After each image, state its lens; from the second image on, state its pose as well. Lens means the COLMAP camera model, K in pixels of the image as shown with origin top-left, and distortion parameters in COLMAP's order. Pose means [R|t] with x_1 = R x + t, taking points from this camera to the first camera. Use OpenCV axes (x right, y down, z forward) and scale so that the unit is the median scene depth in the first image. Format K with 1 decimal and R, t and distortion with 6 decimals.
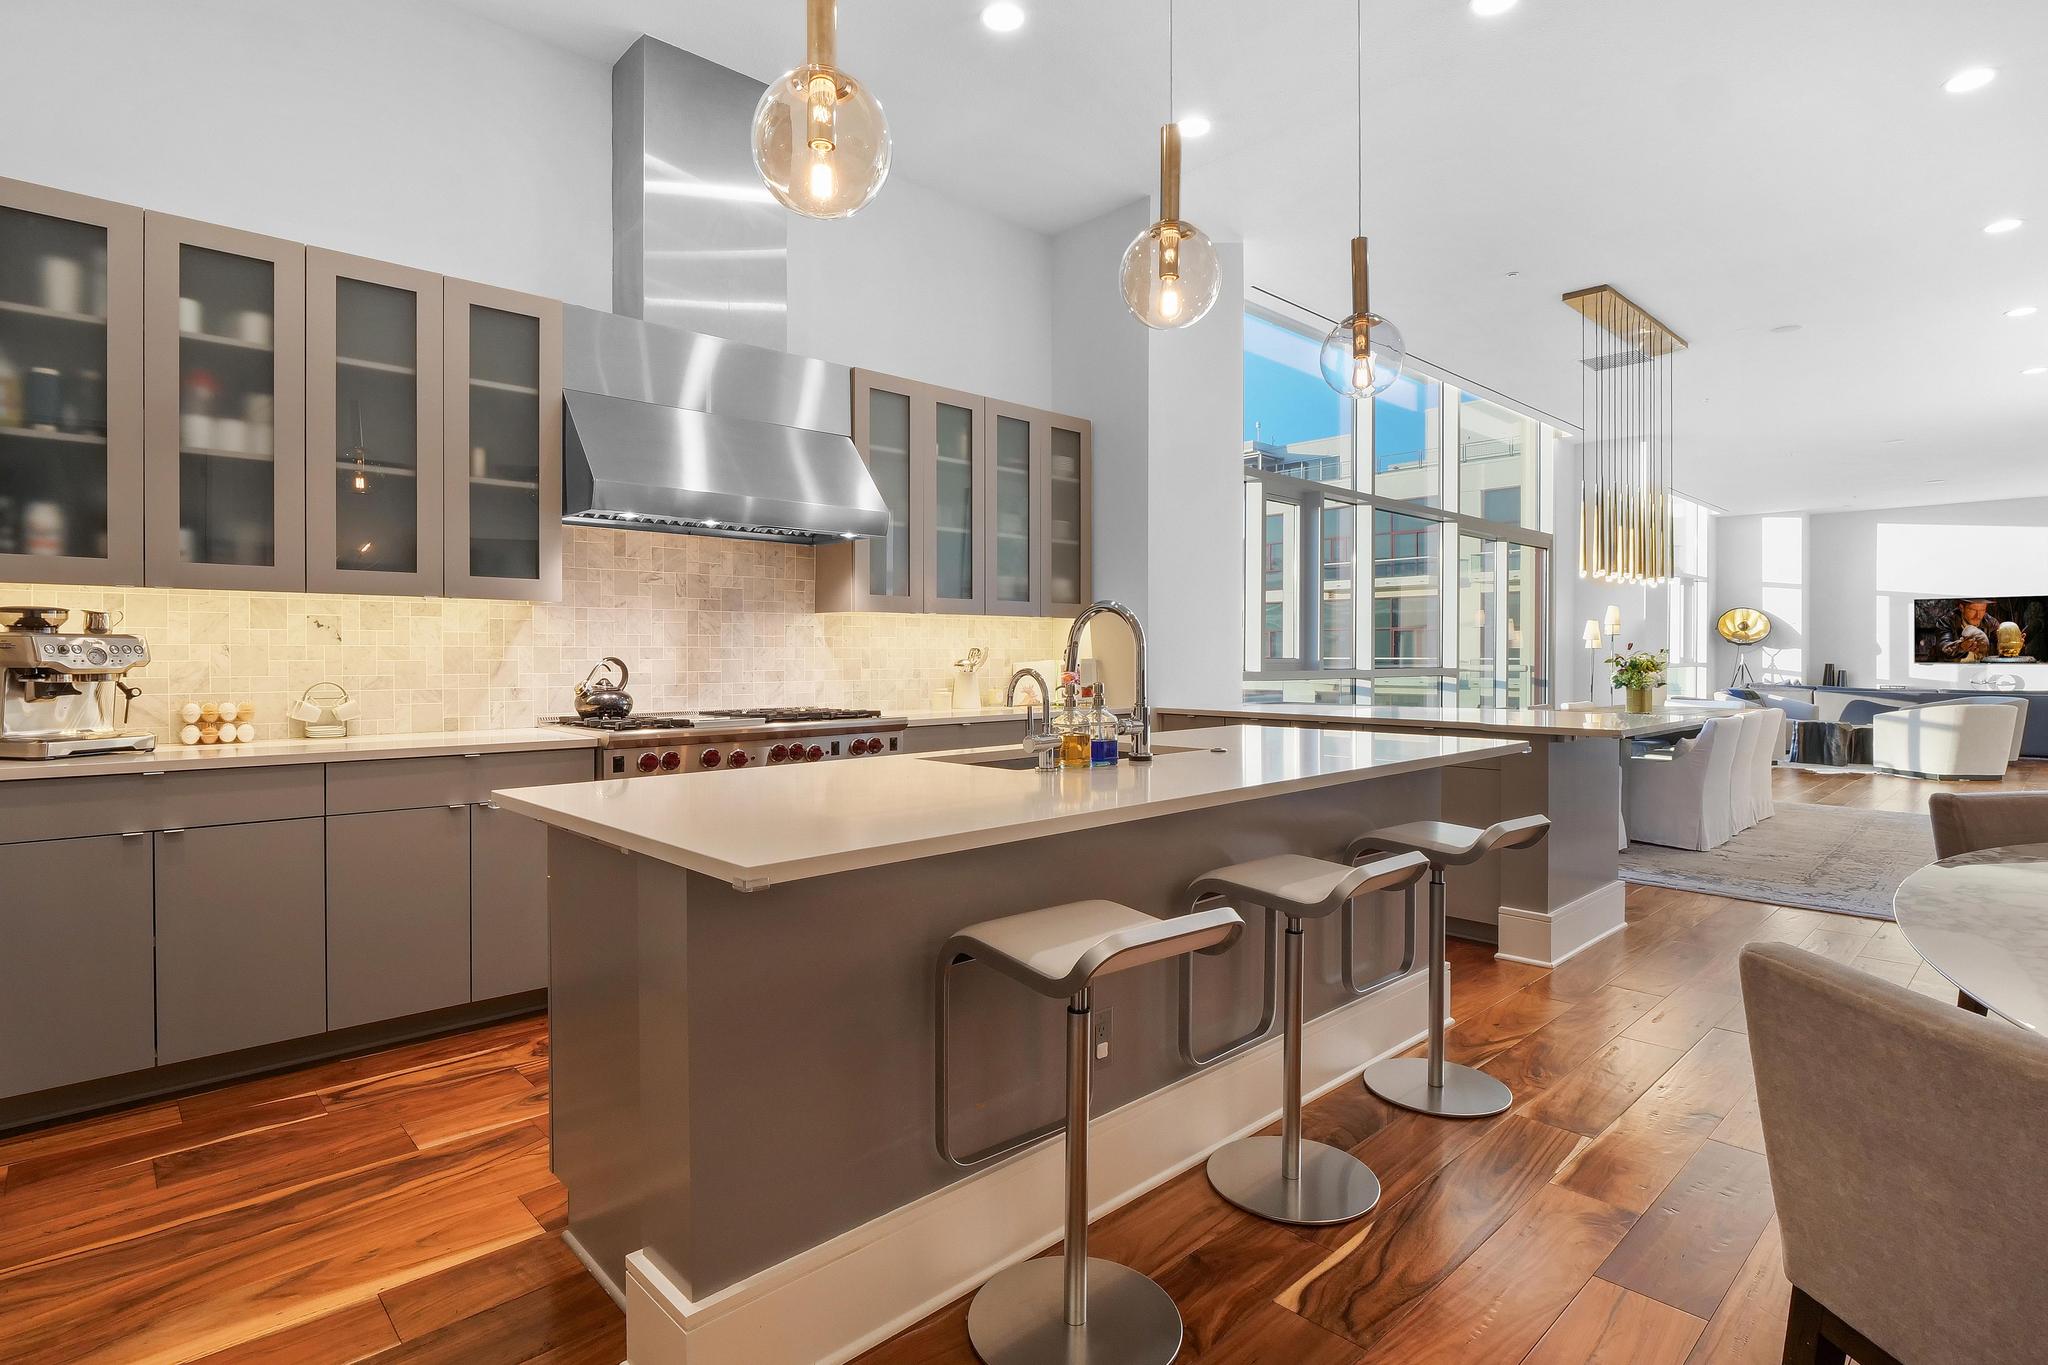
lens RADIAL K [[1010.4, 0, 997.3], [0, 1010.4, 672.4], [0, 0, 1]] dist [0.033077, -0.049365]
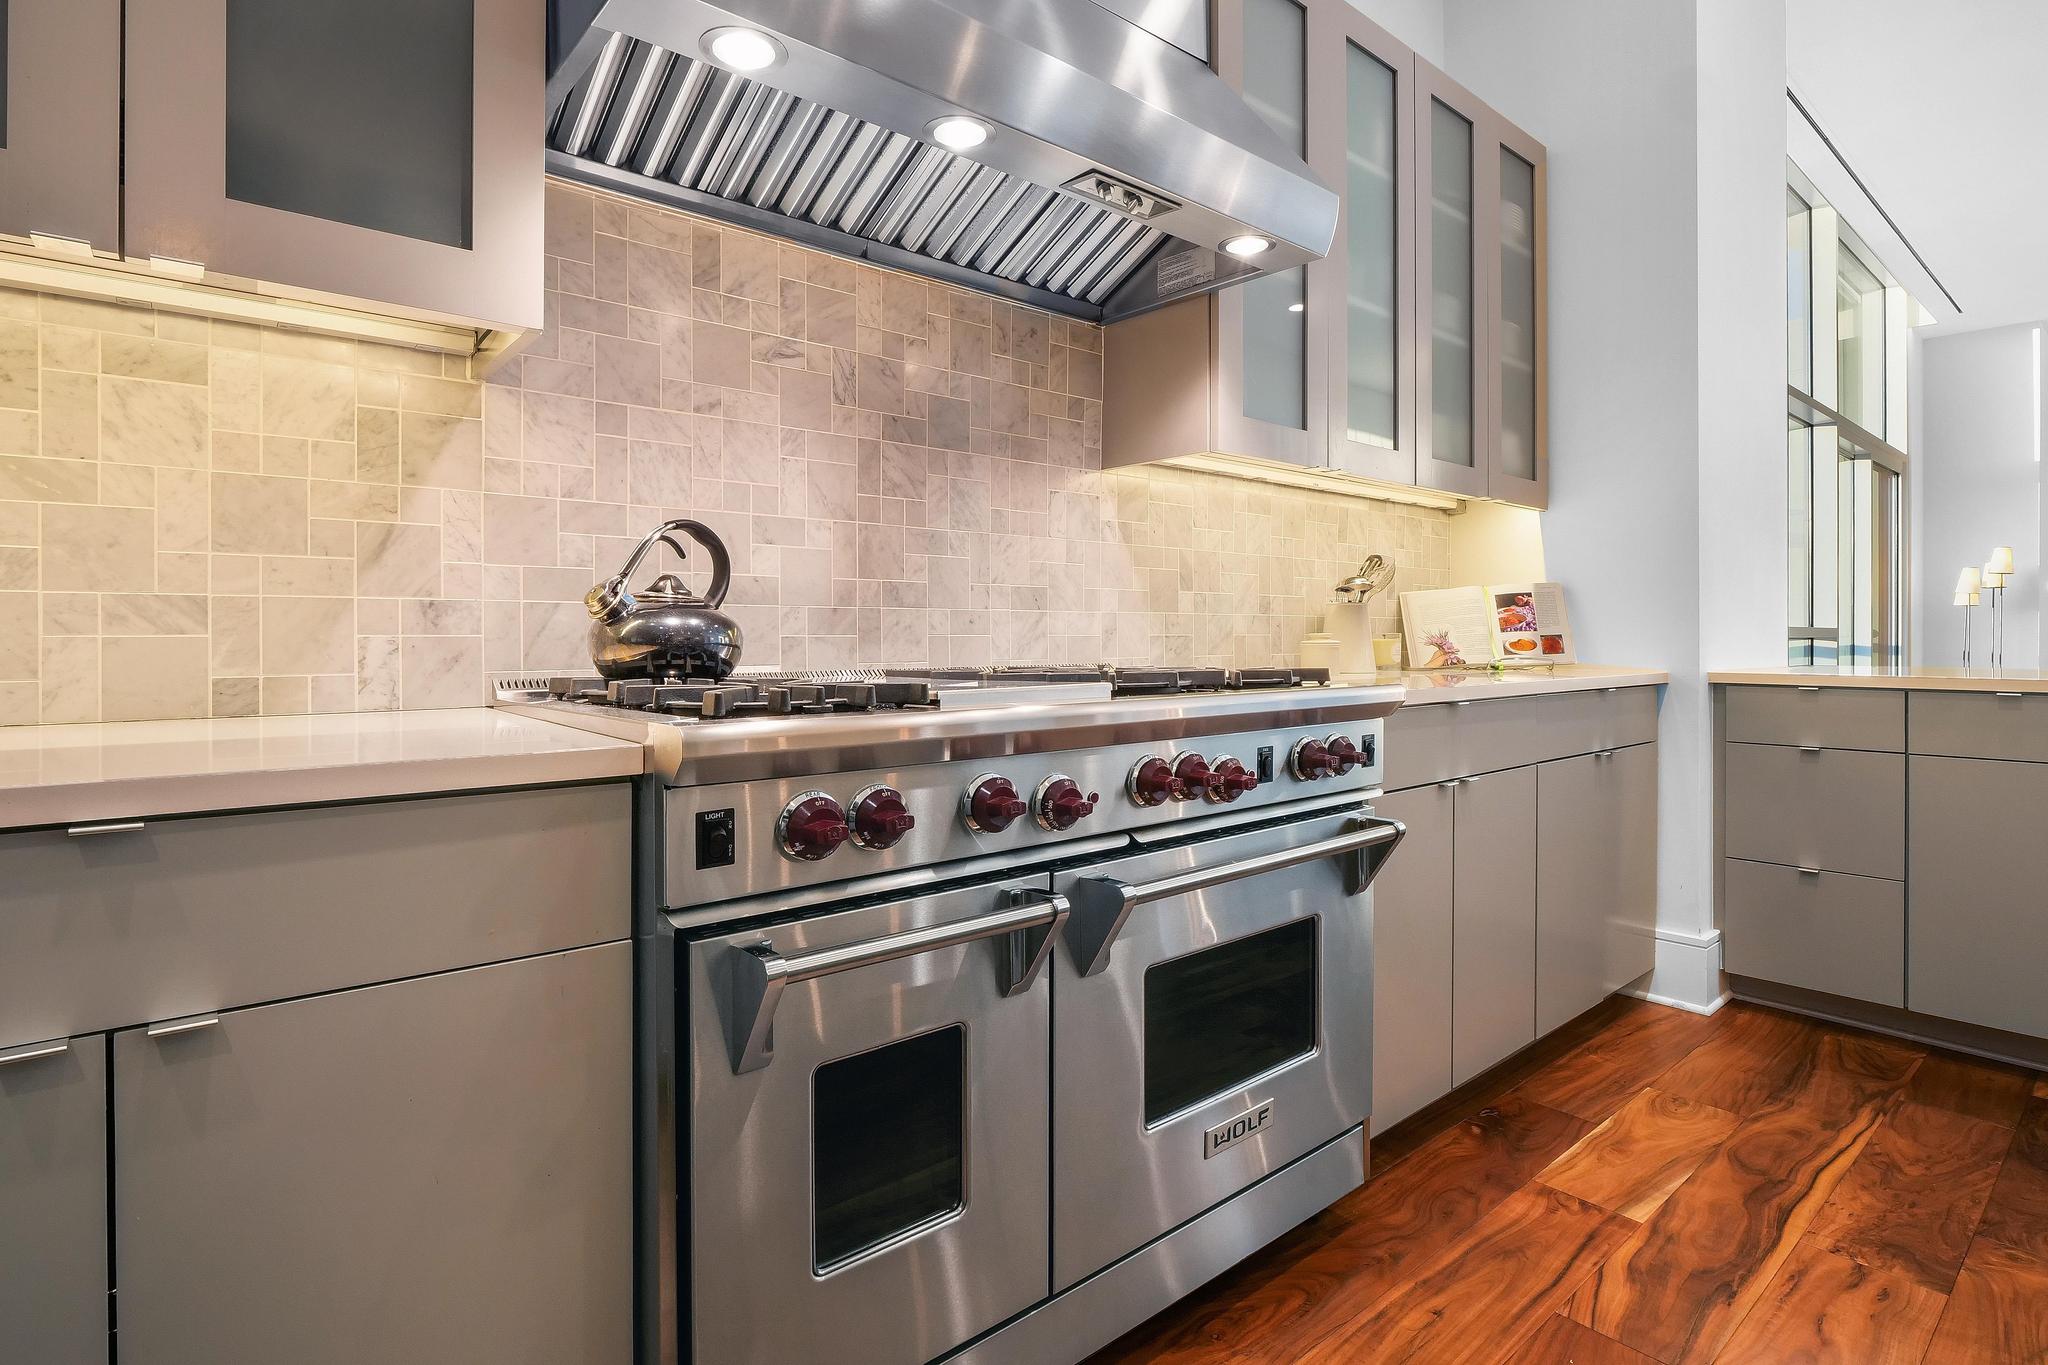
lens RADIAL K [[1015.9, 0, 1020.4], [0, 1015.9, 668.9], [0, 0, 1]] dist [-0.014820, -0.000728]
pose [[0.999071, 0.001423, -0.043074, -0.231170], [-0.000678, 0.999850, 0.017290, 0.031930], [0.043093, -0.017245, 0.998922, 0.604278]]
